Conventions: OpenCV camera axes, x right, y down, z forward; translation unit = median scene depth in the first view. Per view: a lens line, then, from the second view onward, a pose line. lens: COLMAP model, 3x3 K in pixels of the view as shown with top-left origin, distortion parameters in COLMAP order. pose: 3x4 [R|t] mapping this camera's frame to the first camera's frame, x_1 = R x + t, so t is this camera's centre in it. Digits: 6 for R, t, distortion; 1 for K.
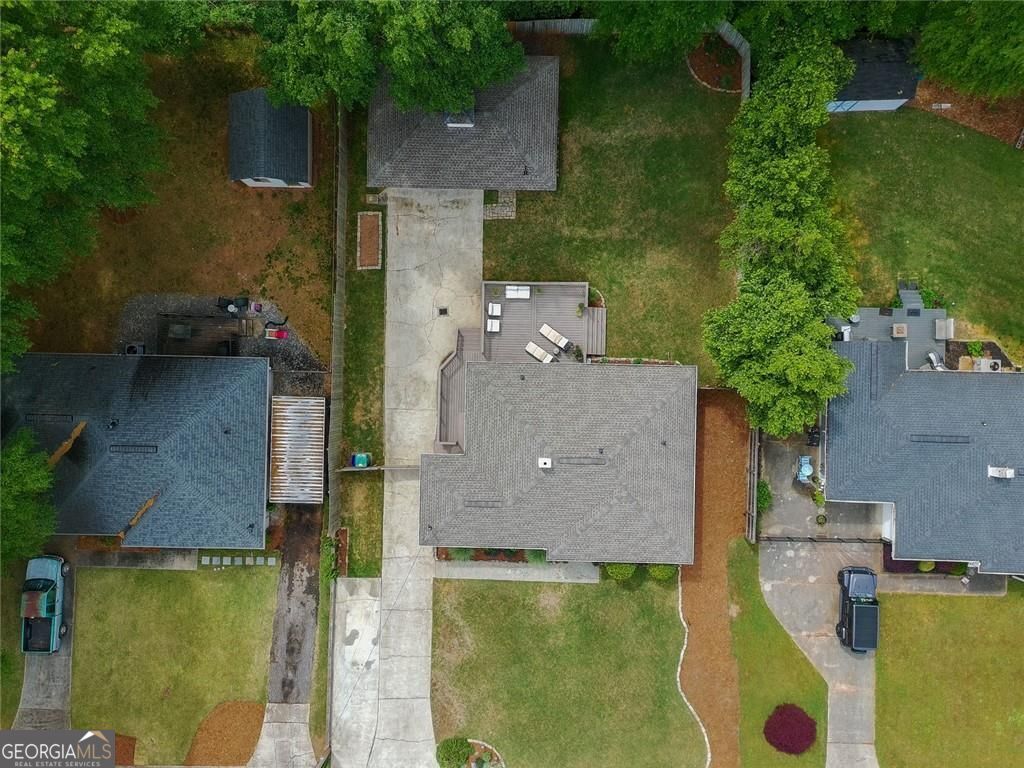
lens RADIAL K [[762.0, 0, 518.6], [0, 762.0, 384.5], [0, 0, 1]] dist [0.065226, -0.056750]
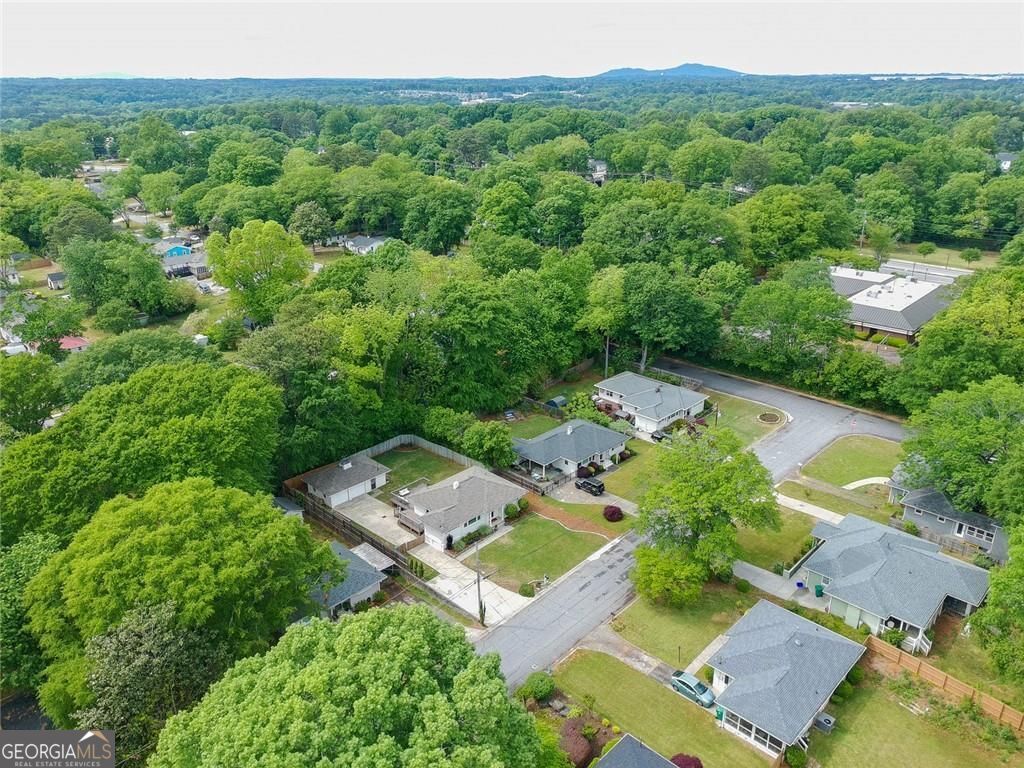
lens RADIAL K [[762.0, 0, 518.6], [0, 762.0, 384.5], [0, 0, 1]] dist [0.065226, -0.056750]
pose [[0.680973, -0.268432, 0.681337, -1.301686], [0.732308, 0.248336, -0.634078, 1.582794], [0.001007, 0.930738, 0.365685, -0.218414]]
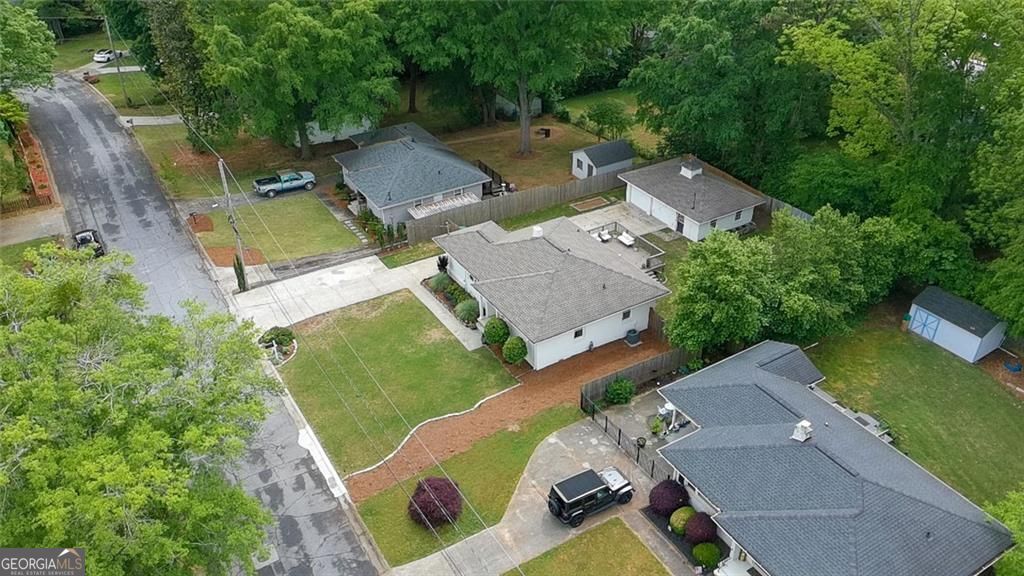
lens RADIAL K [[792.9, 0, 518.0], [0, 792.9, 287.5], [0, 0, 1]] dist [0.069418, -0.067410]
pose [[0.539055, 0.462139, -0.704165, 0.913188], [-0.842270, 0.296636, -0.450097, 0.690614], [0.000873, 0.835724, 0.549149, 0.282656]]
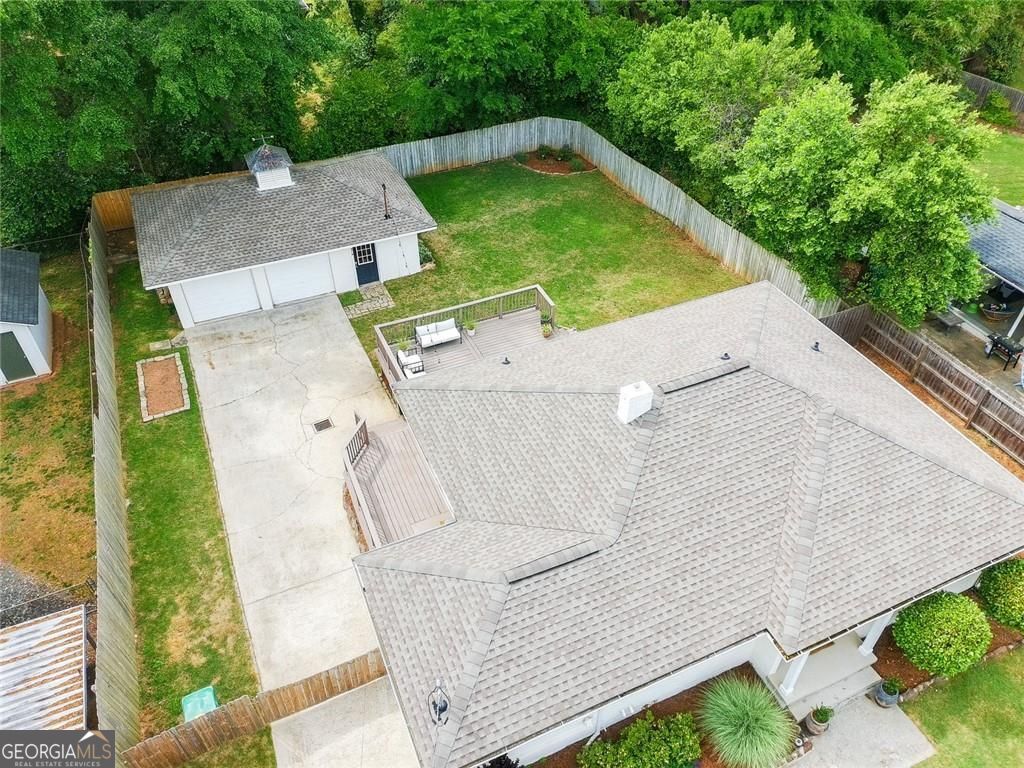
lens RADIAL K [[756.4, 0, 517.8], [0, 756.4, 384.1], [0, 0, 1]] dist [0.064399, -0.055801]
pose [[0.904081, -0.273197, 0.328635, -0.144333], [0.427263, 0.594304, -0.681358, 0.317231], [-0.009164, 0.756417, 0.654026, 0.630636]]
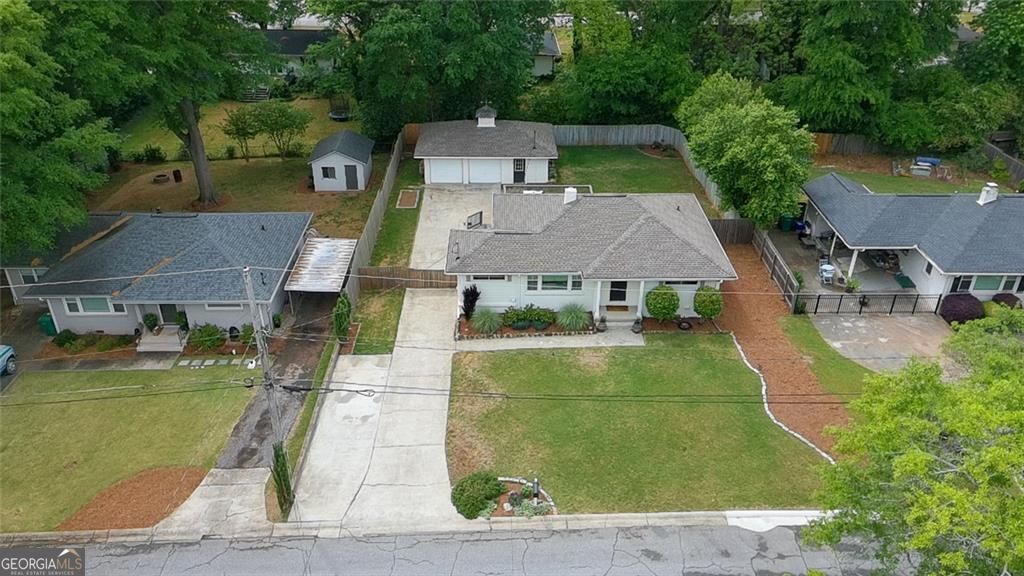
lens RADIAL K [[792.9, 0, 518.0], [0, 792.9, 287.5], [0, 0, 1]] dist [0.069418, -0.067410]
pose [[0.998948, -0.003682, 0.045709, -0.079580], [0.041421, 0.500138, -0.864955, 0.994750], [-0.019676, 0.865938, 0.499764, 0.491794]]
